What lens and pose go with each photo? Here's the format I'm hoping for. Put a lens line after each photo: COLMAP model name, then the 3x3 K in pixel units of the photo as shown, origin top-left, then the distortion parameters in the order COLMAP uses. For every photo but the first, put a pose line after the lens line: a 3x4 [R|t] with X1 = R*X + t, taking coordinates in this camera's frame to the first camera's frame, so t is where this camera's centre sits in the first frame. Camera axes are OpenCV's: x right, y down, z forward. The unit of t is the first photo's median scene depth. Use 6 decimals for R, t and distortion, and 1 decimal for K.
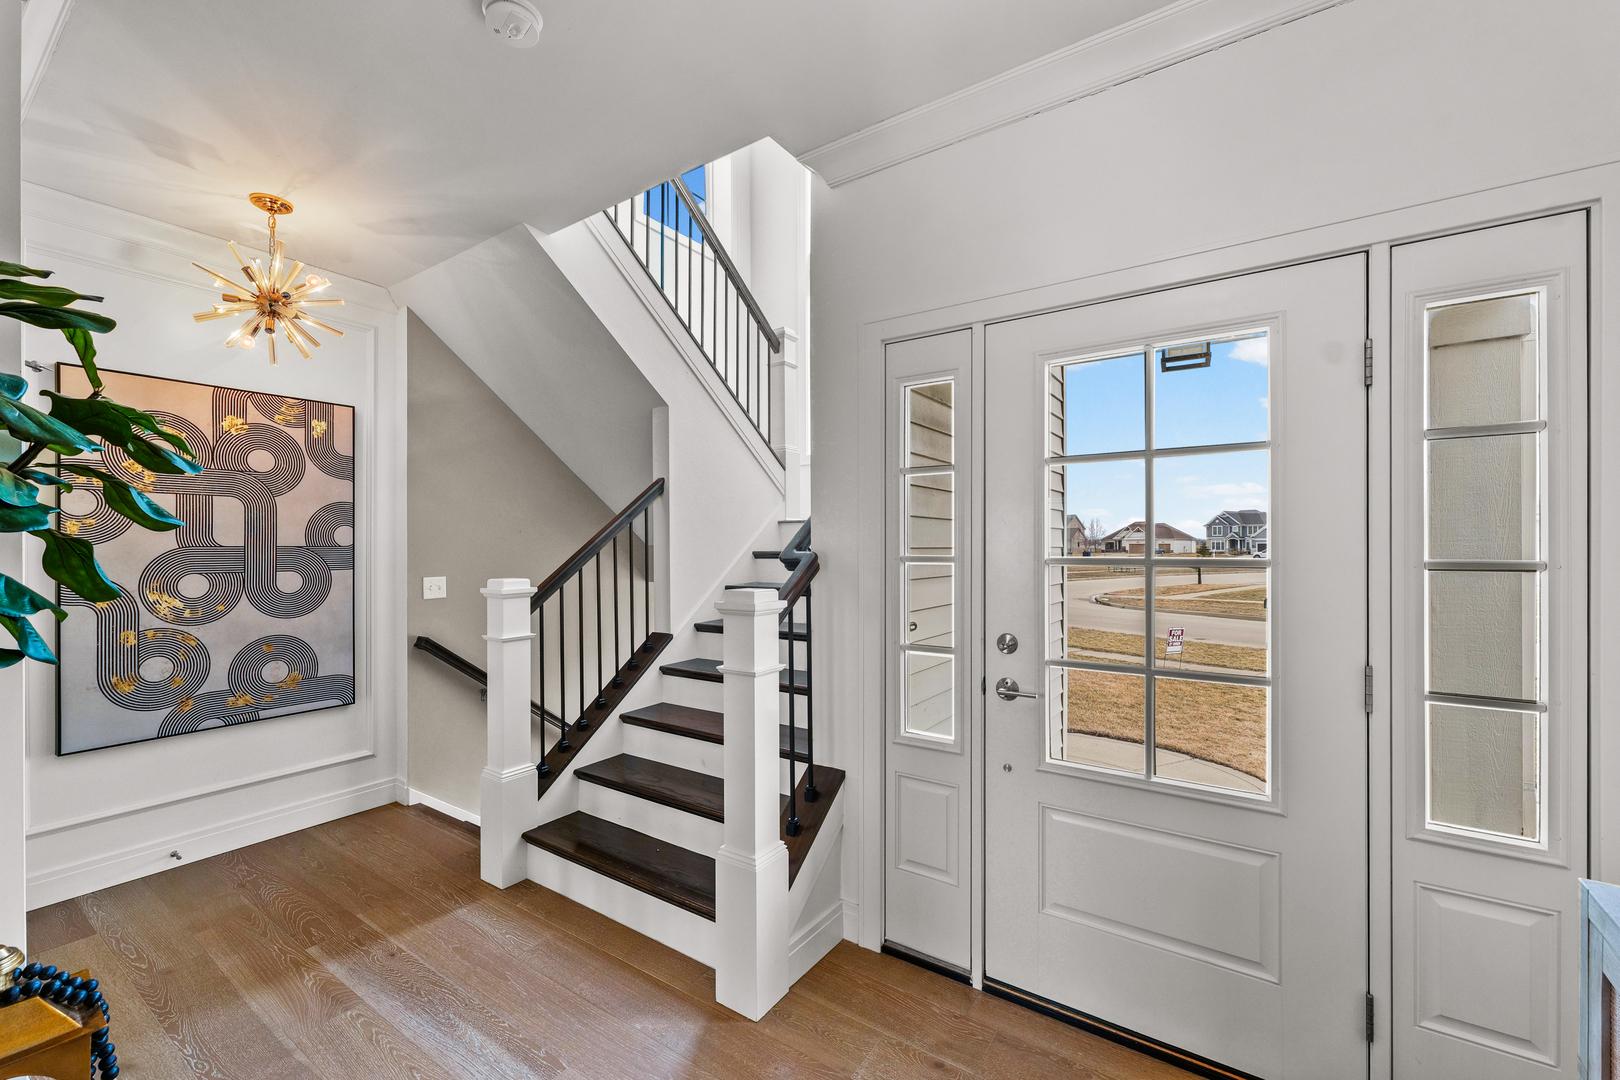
lens RADIAL K [[675.9, 0, 808.6], [0, 675.9, 546.3], [0, 0, 1]] dist [-0.000485, -0.000403]
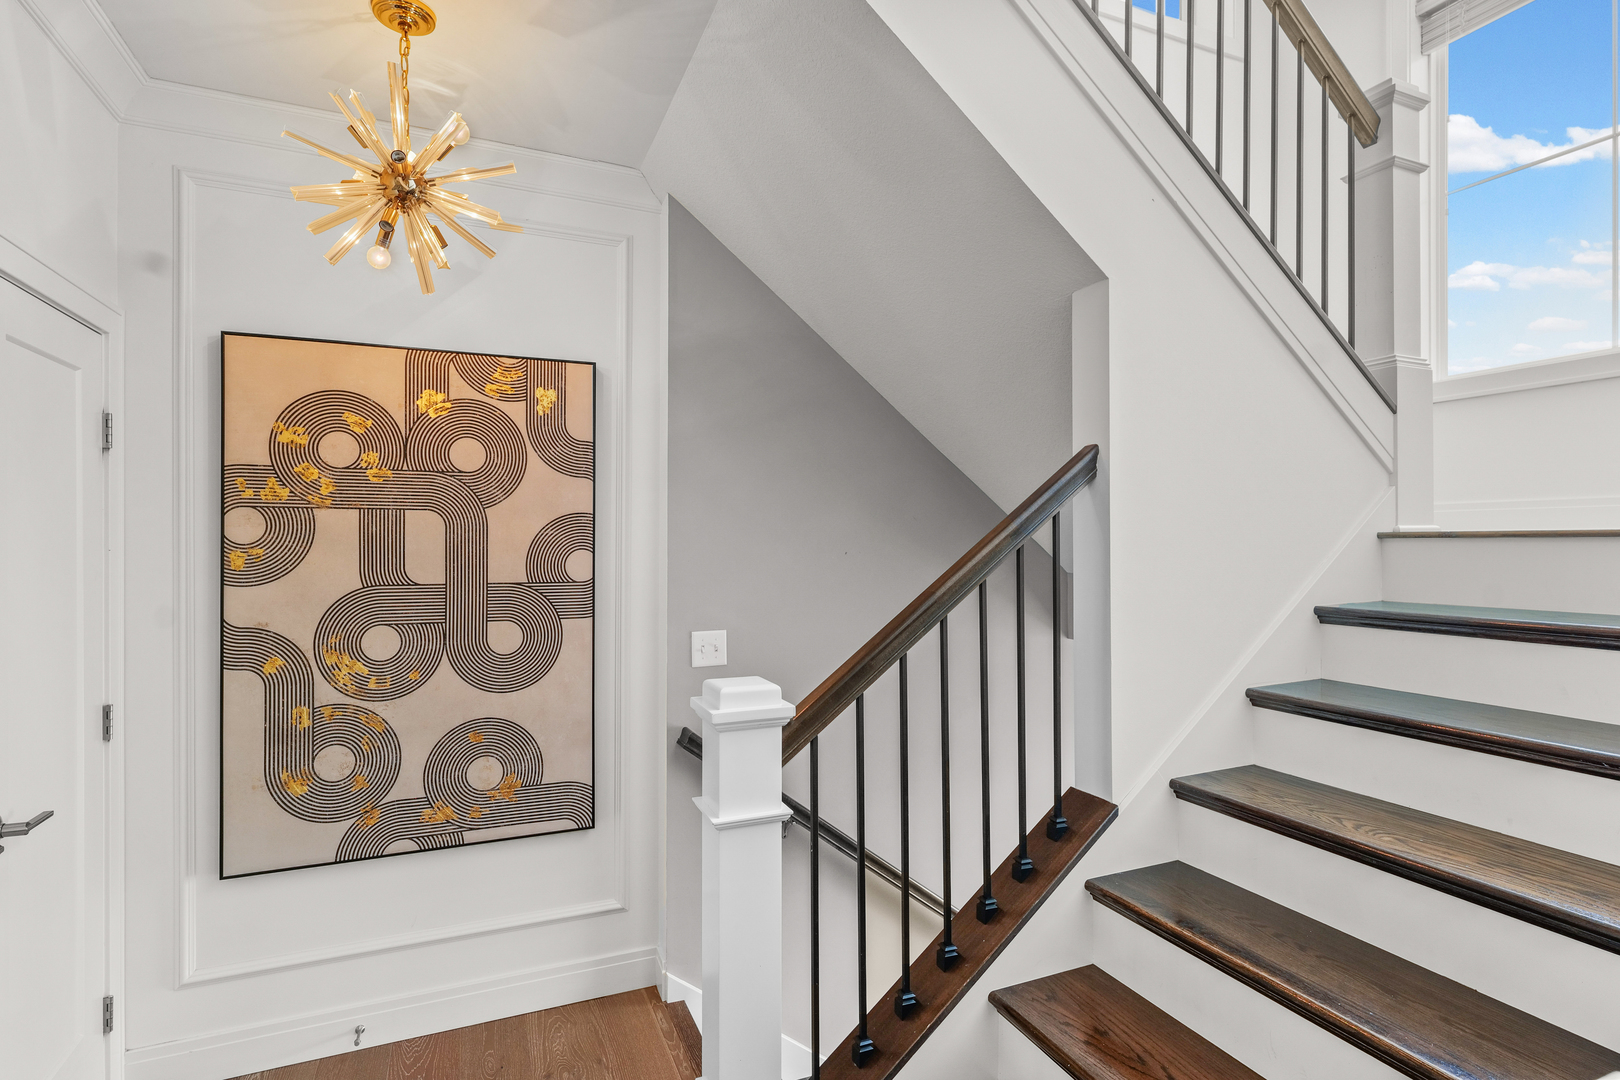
lens RADIAL K [[810.7, 0, 806.7], [0, 810.7, 543.9], [0, 0, 1]] dist [0.000825, 0.000223]
pose [[0.844421, 0.003681, -0.535668, -0.098952], [-0.002331, 0.999992, 0.003197, -0.041166], [0.535676, -0.001451, 0.844423, 0.492139]]
